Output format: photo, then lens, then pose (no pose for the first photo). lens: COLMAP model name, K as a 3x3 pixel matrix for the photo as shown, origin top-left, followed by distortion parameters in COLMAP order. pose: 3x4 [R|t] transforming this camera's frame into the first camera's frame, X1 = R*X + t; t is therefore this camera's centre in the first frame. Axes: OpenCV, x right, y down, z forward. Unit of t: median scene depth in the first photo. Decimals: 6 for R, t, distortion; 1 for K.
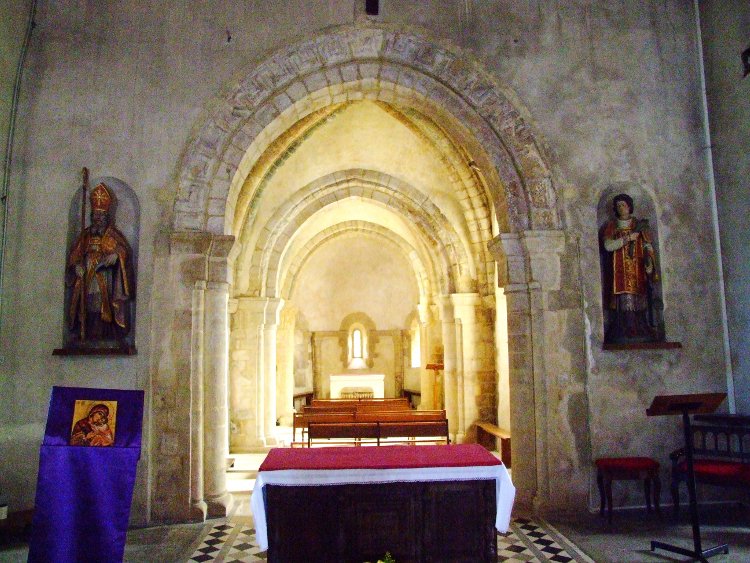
lens RADIAL K [[600.2, 0, 378.2], [0, 600.2, 268.1], [0, 0, 1]] dist [-0.127418, 0.086289]
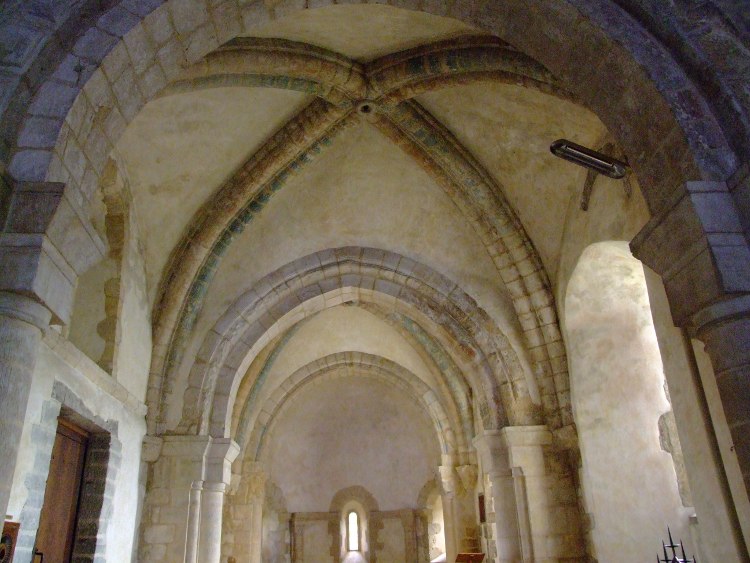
lens RADIAL K [[600.2, 0, 369.2], [0, 600.2, 283.2], [0, 0, 1]] dist [-0.127418, 0.086289]
pose [[0.999865, -0.016369, -0.001154, -0.016157], [0.015308, 0.955786, -0.293664, 0.081741], [0.005910, 0.293607, 0.955908, 0.375218]]
